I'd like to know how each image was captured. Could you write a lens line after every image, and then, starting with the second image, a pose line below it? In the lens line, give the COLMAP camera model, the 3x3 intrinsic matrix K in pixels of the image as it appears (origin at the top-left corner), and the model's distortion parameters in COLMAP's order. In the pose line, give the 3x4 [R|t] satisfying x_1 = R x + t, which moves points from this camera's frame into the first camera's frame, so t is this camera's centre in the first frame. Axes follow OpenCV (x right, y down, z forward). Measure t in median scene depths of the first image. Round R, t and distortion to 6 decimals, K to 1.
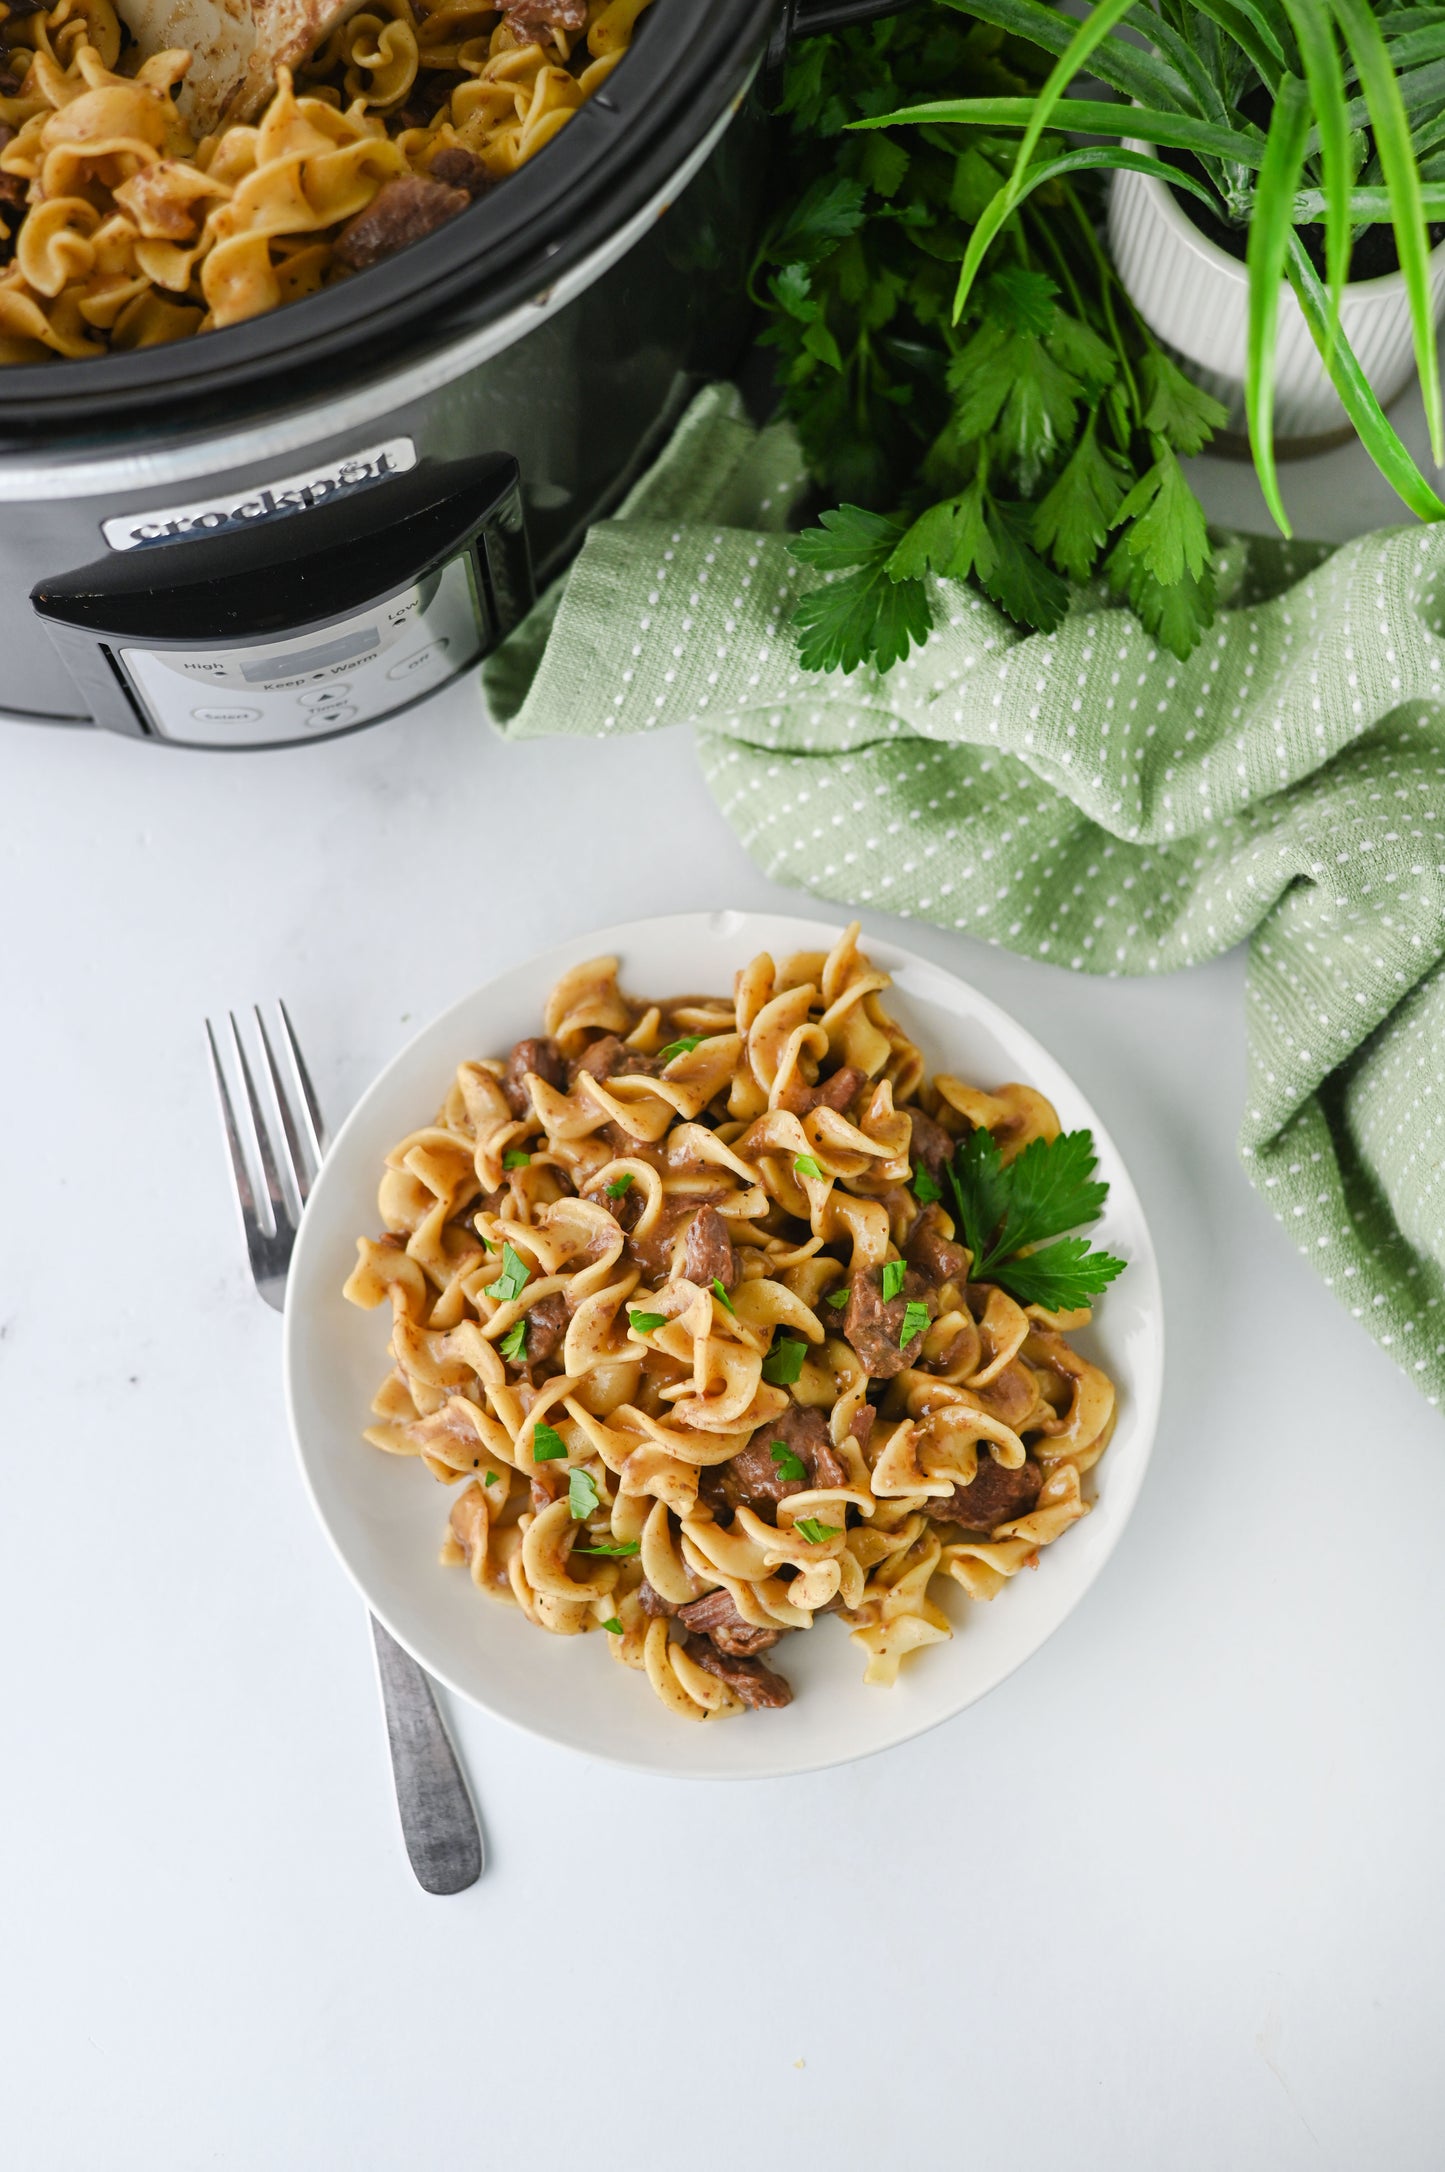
lens RADIAL K [[3334.6, 0, 722.5], [0, 3334.6, 1086.0], [0, 0, 1]] dist [-0.132374, 0.004250]
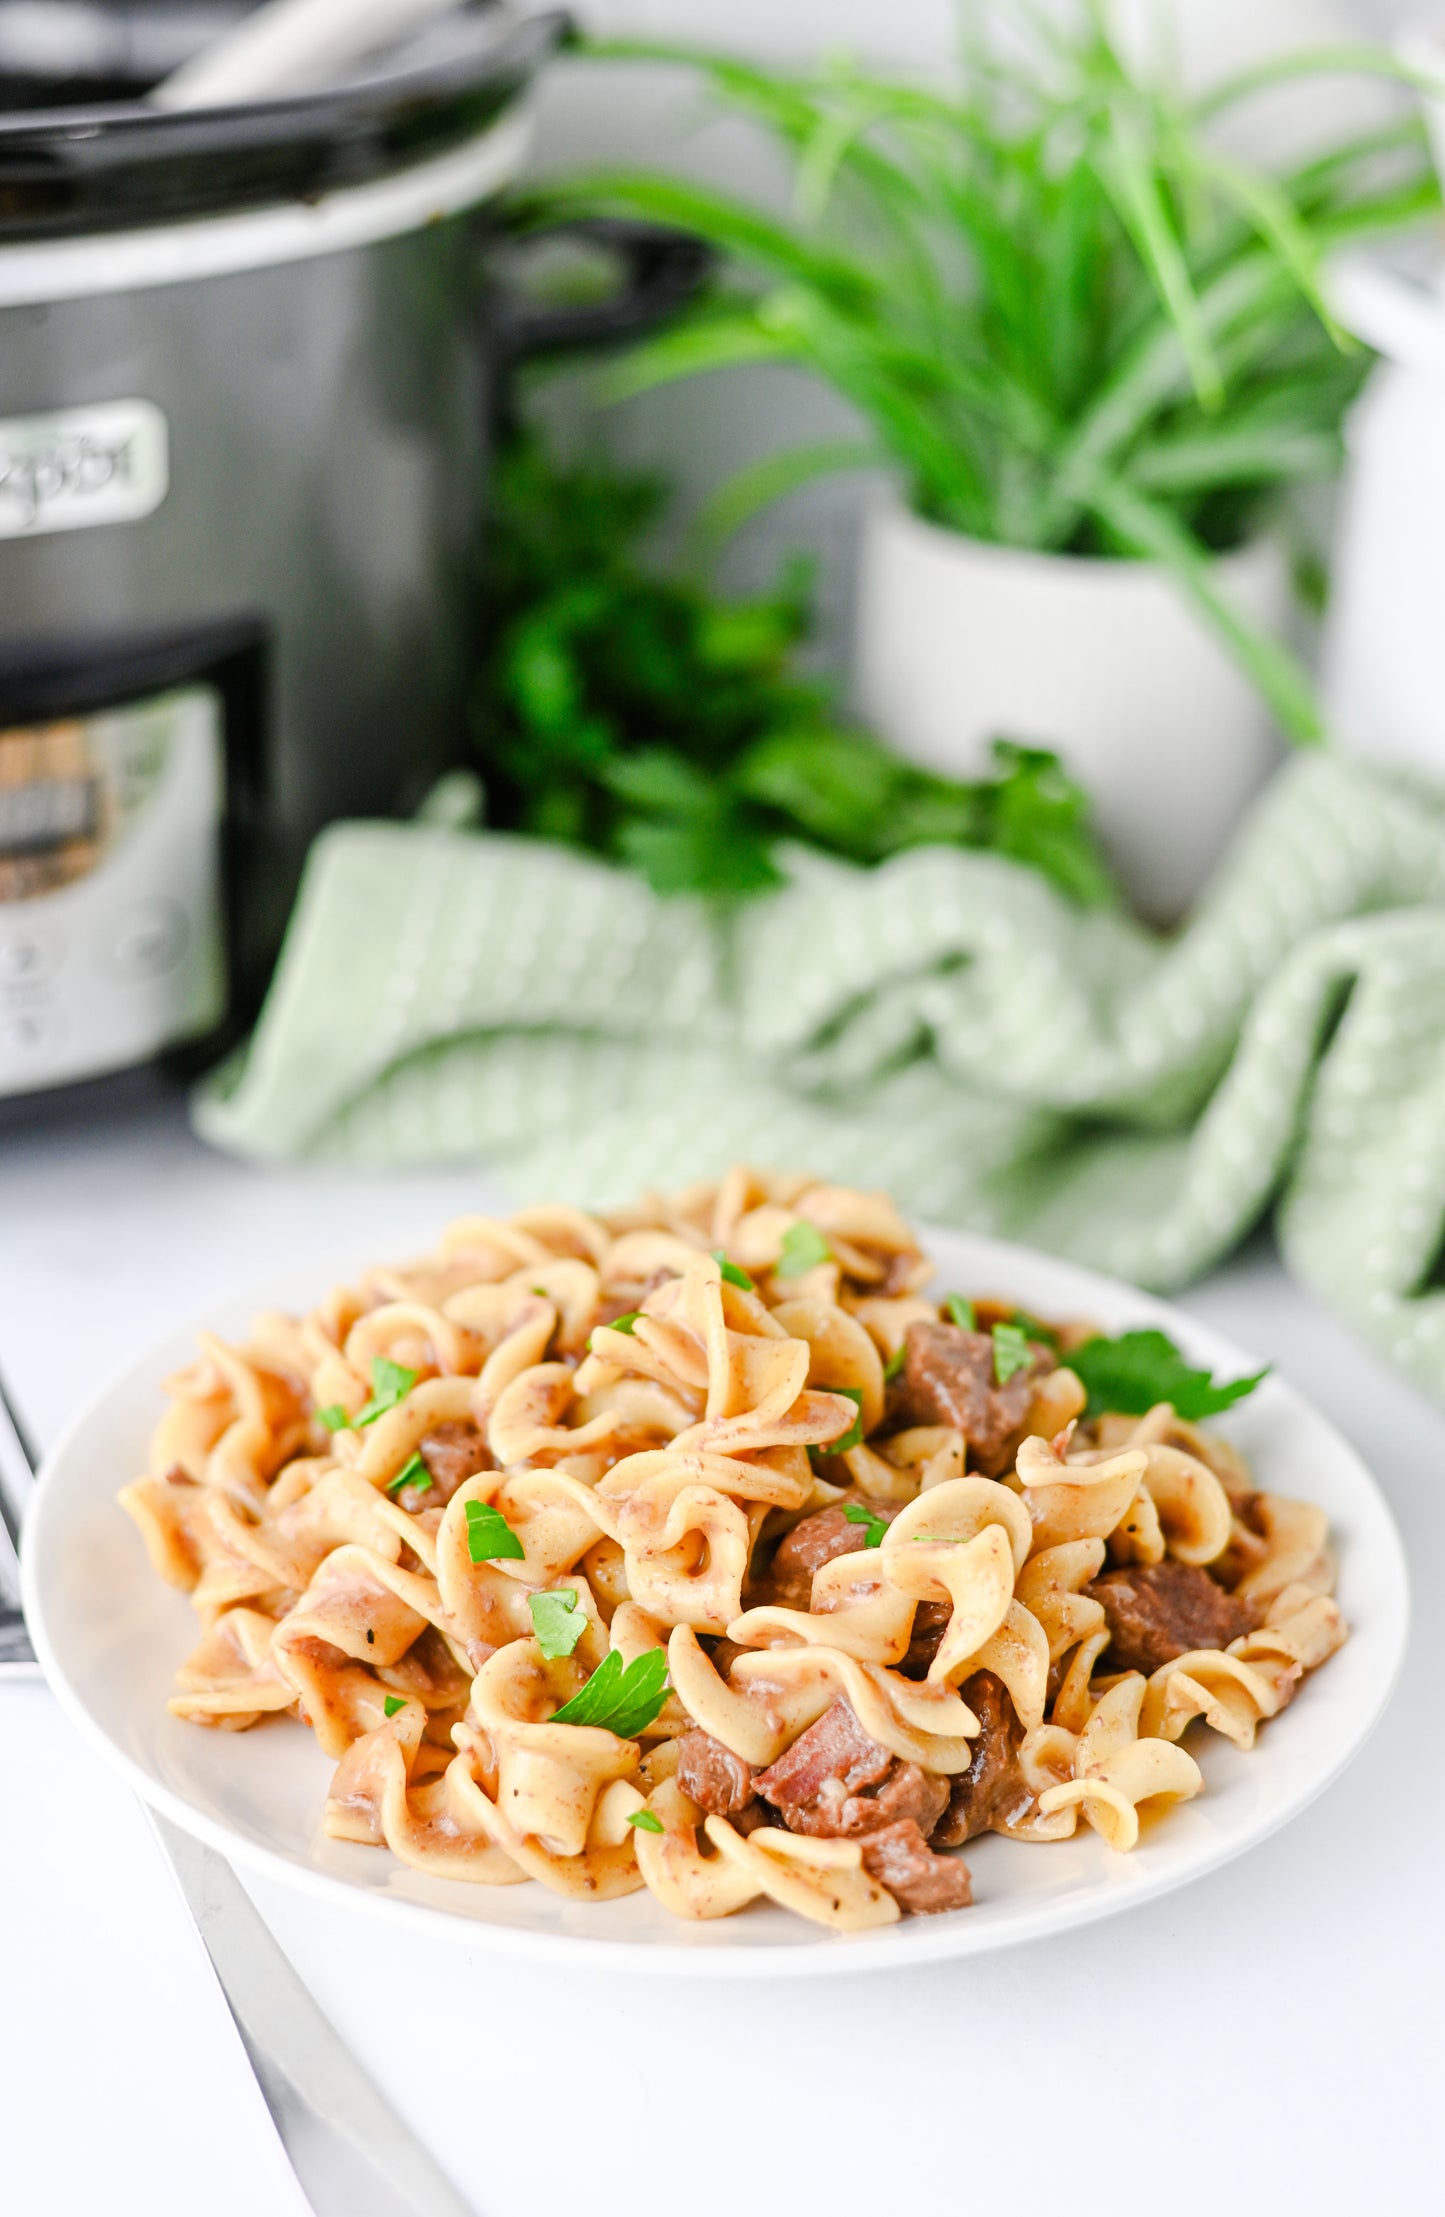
lens RADIAL K [[3667.2, 0, 722.5], [0, 3667.2, 1108.5], [0, 0, 1]] dist [-0.140451, 0.017168]
pose [[0.974391, -0.063392, 0.215739, -0.147203], [0.206177, 0.634767, -0.744689, 0.553280], [-0.089737, 0.770099, 0.631581, 0.497176]]
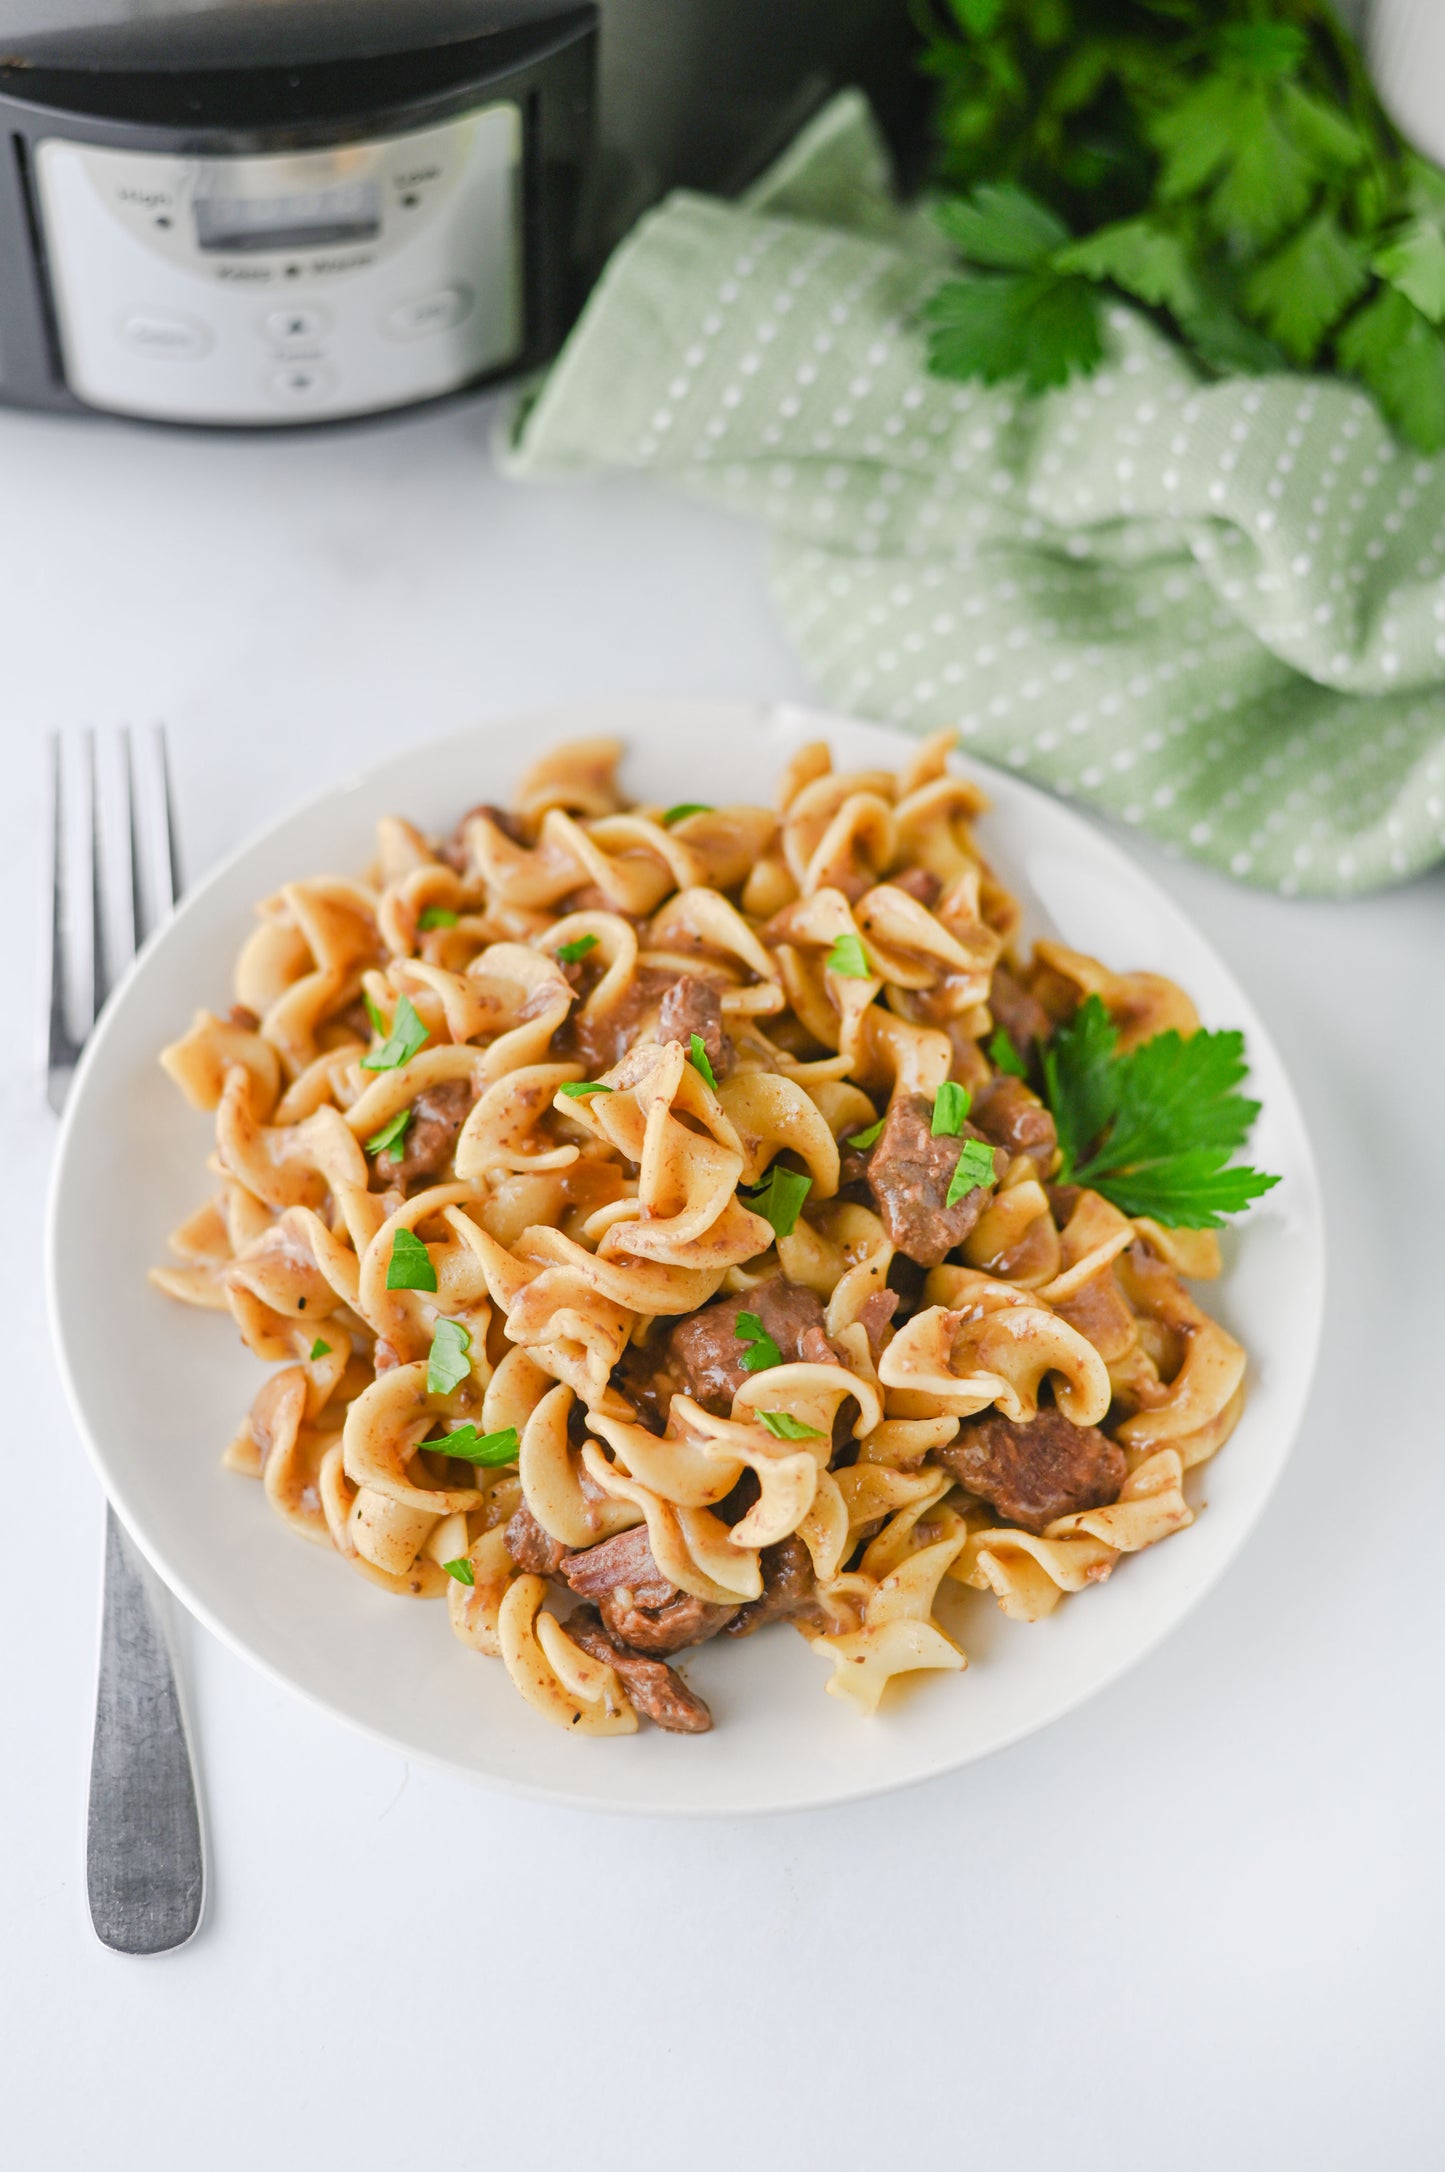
lens RADIAL K [[3420.9, 0, 722.5], [0, 3420.9, 1086.0], [0, 0, 1]] dist [-0.140286, -0.048788]
pose [[0.989072, 0.143545, -0.033626, 0.027350], [-0.146953, 0.941520, -0.303223, 0.266935], [-0.011866, 0.304851, 0.952326, 0.320790]]
